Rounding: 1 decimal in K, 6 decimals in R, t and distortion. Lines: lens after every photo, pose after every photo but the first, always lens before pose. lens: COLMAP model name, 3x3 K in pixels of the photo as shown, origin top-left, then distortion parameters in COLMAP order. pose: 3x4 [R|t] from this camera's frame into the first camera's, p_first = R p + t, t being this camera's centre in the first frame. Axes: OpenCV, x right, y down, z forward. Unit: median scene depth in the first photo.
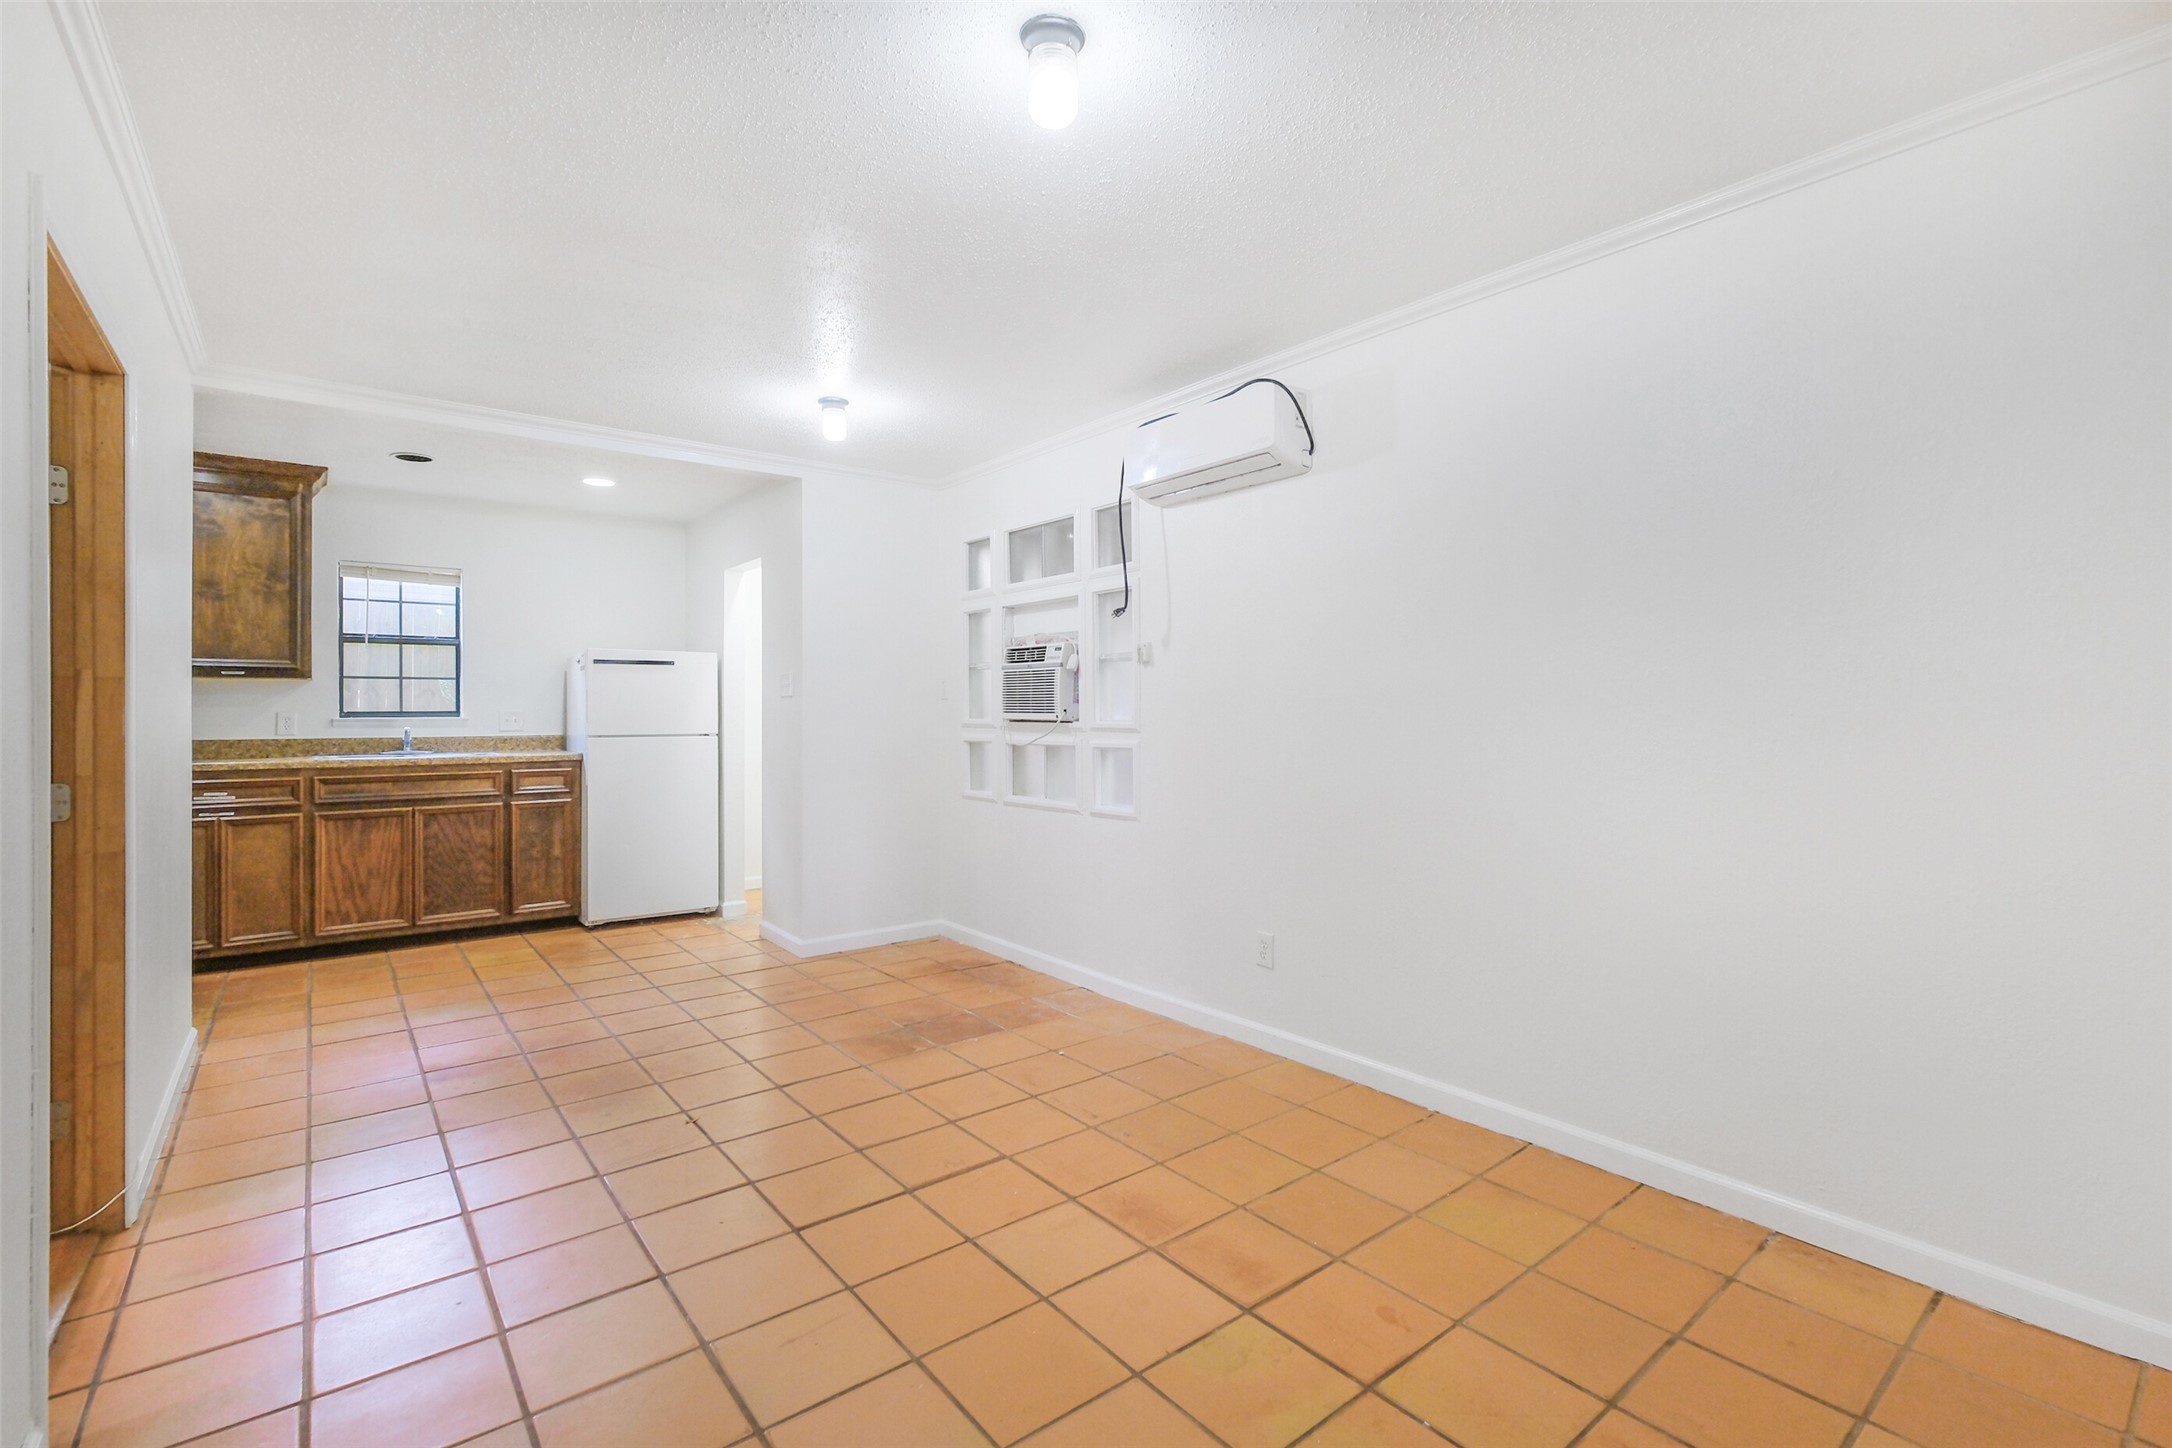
lens RADIAL K [[965.6, 0, 1088.3], [0, 965.6, 710.4], [0, 0, 1]] dist [0.001248, -0.000011]
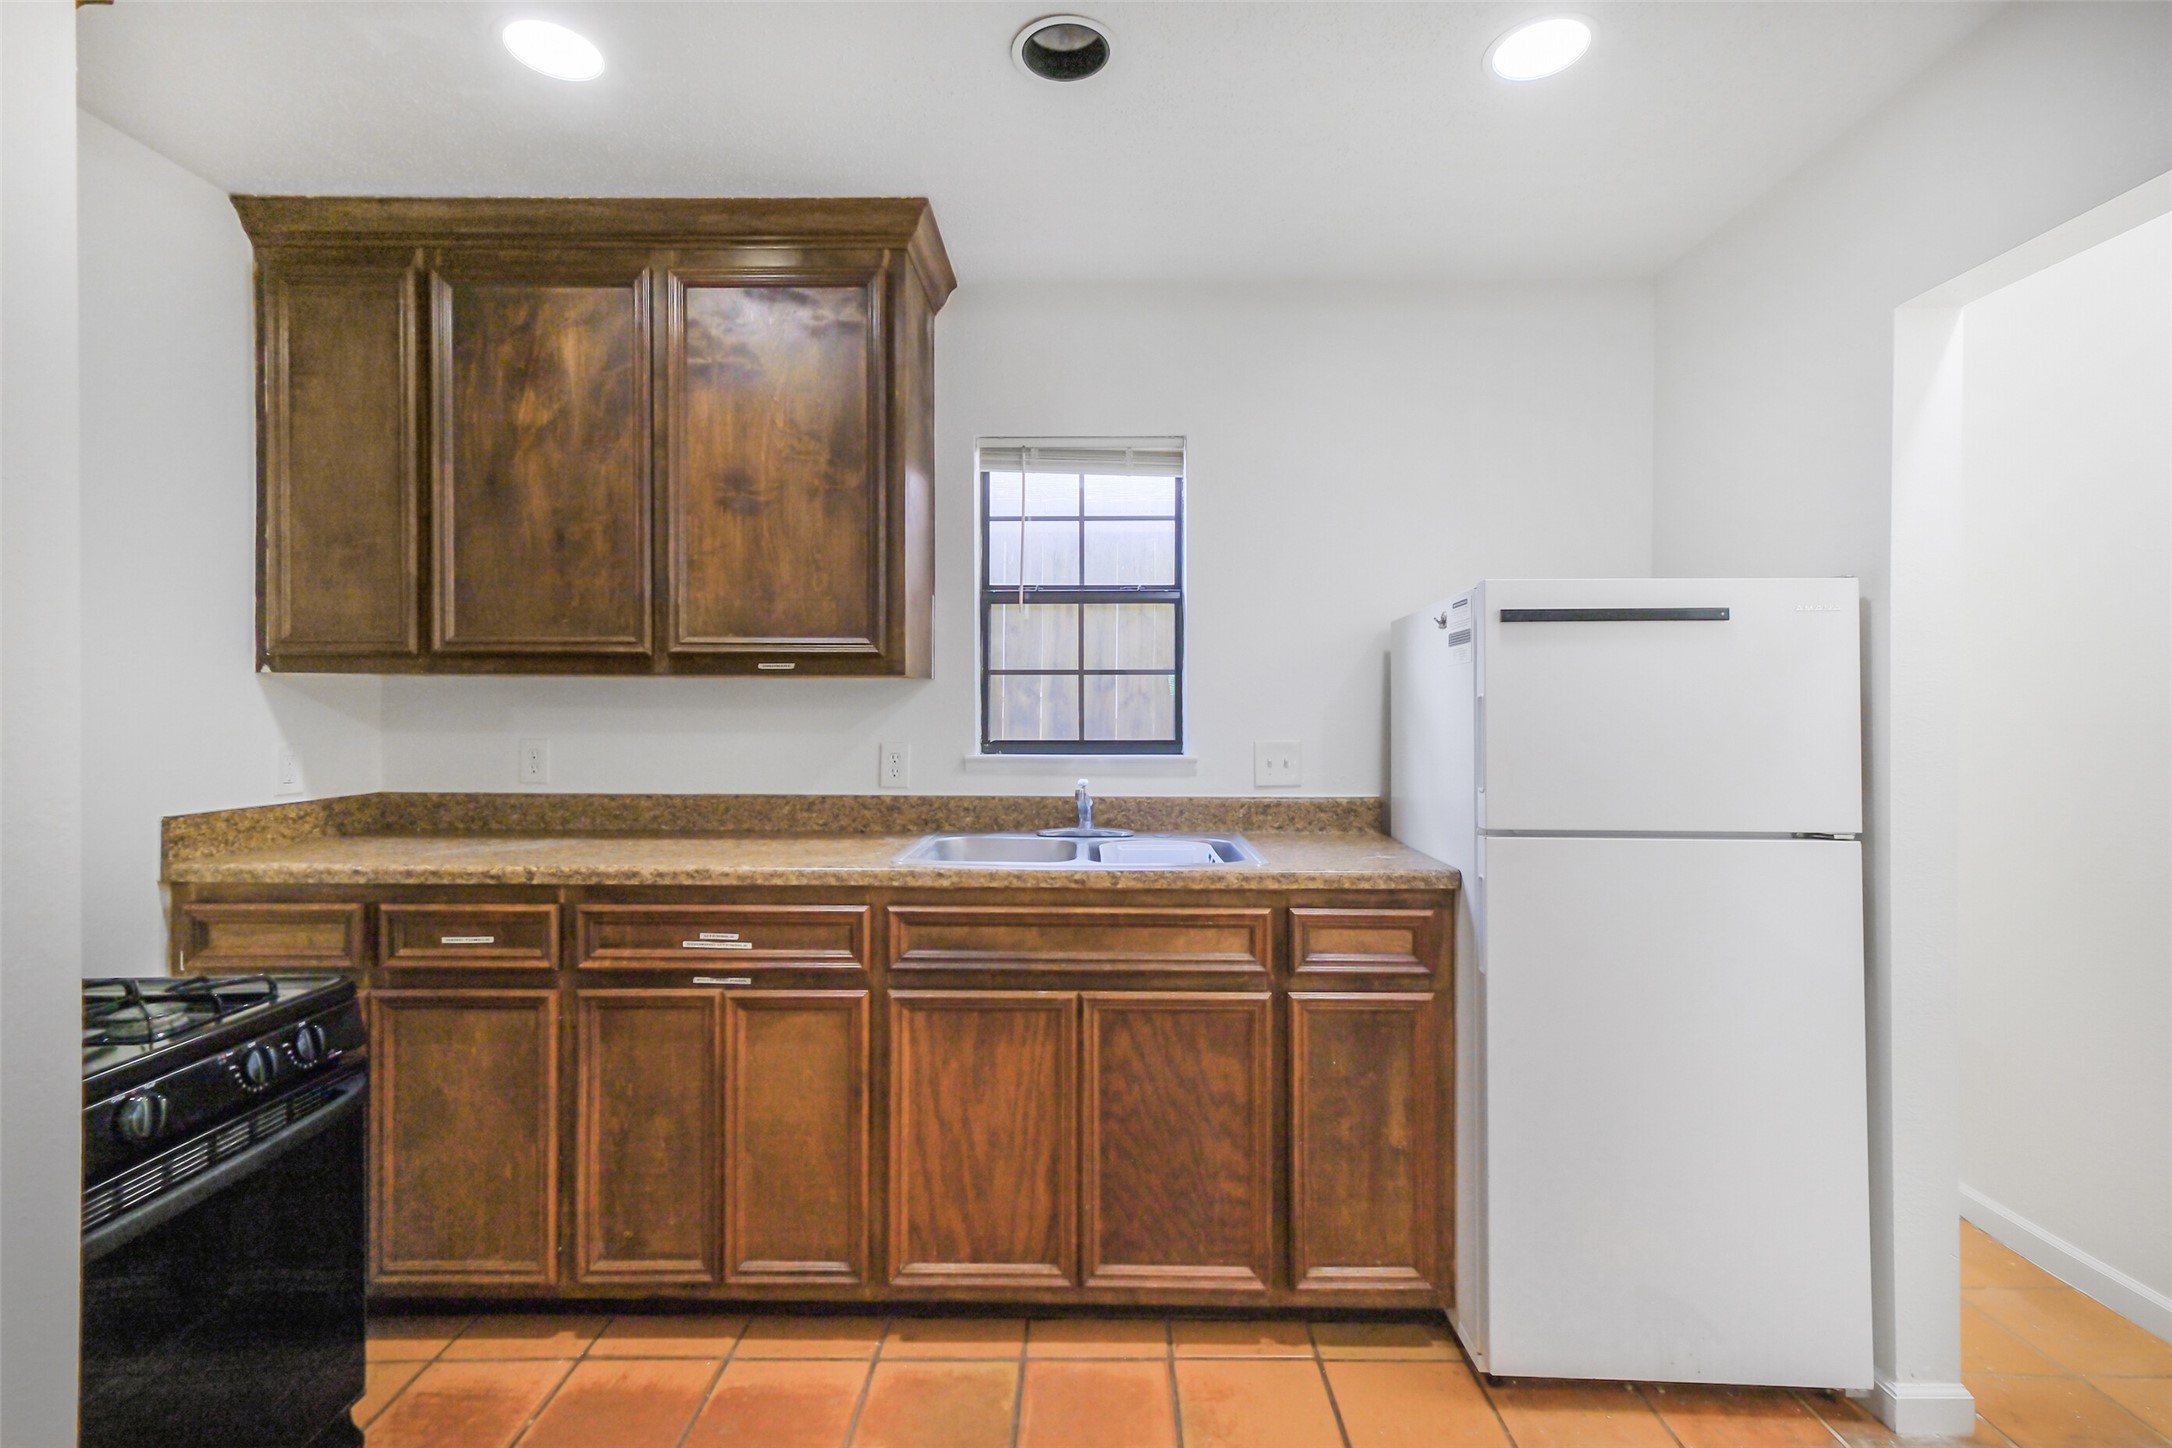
lens RADIAL K [[988.3, 0, 1089.8], [0, 988.3, 702.9], [0, 0, 1]] dist [0.005100, 0.000258]
pose [[0.776021, 0.003260, -0.630698, -0.422979], [-0.002166, 0.999995, 0.002503, -0.020910], [0.630703, -0.000576, 0.776024, 0.662872]]
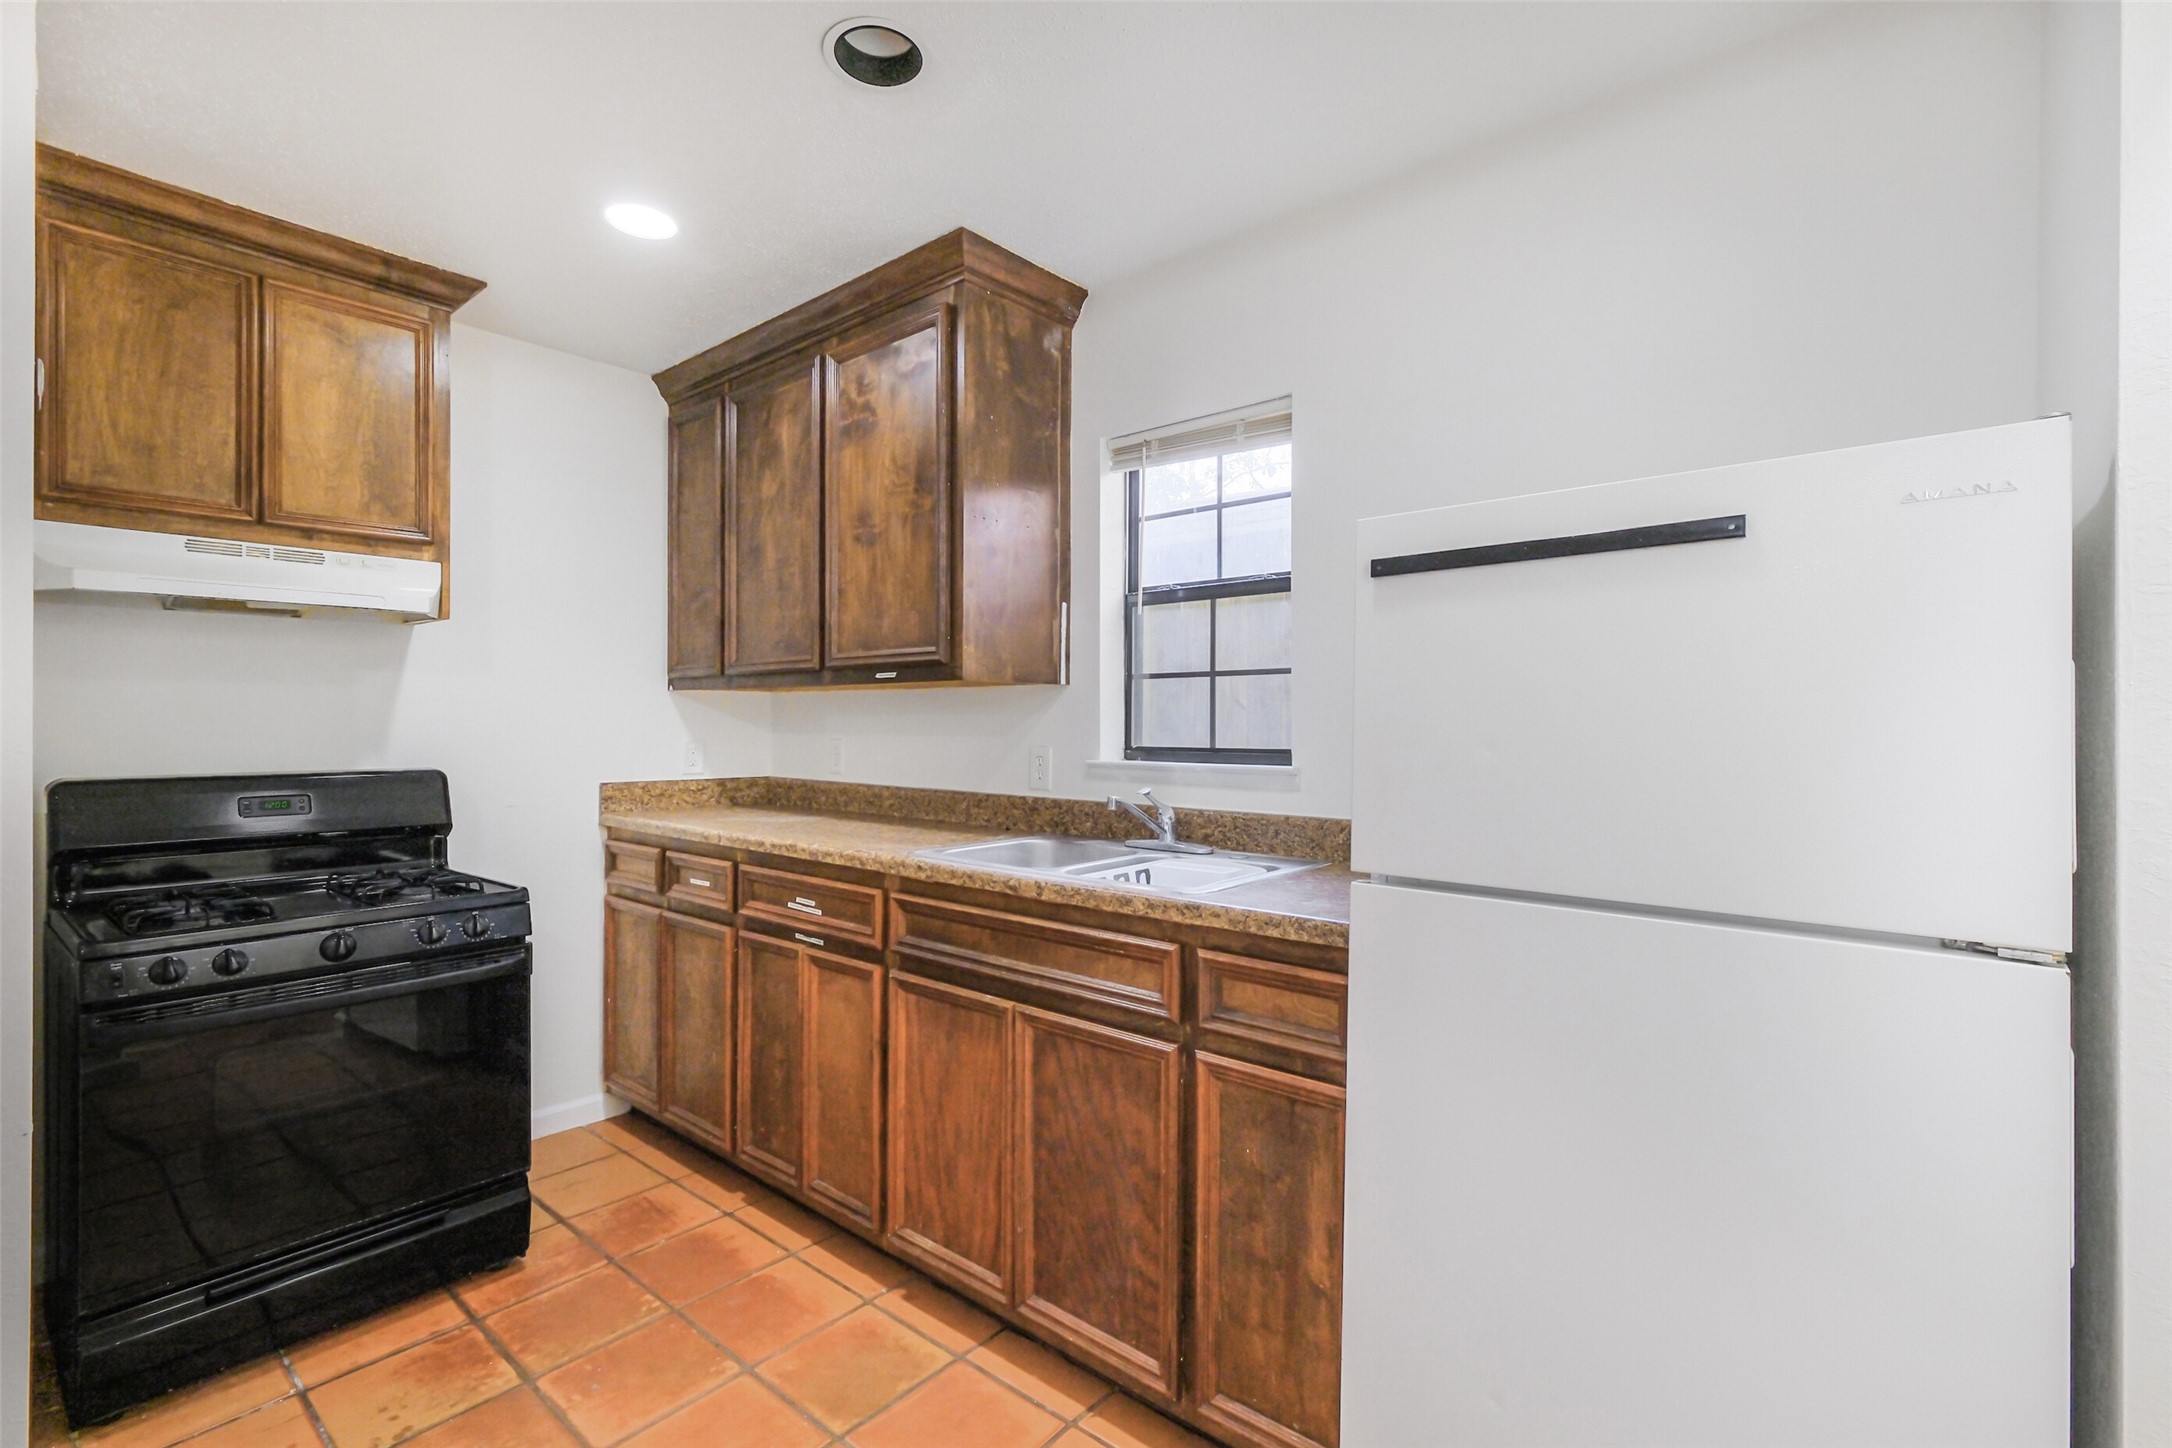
lens RADIAL K [[974.3, 0, 1093.7], [0, 974.3, 717.0], [0, 0, 1]] dist [-0.002422, -0.000325]
pose [[0.197753, -0.002135, -0.980249, -0.299996], [-0.000674, 0.999997, -0.002314, -0.013422], [0.980252, 0.001118, 0.197751, 0.925596]]
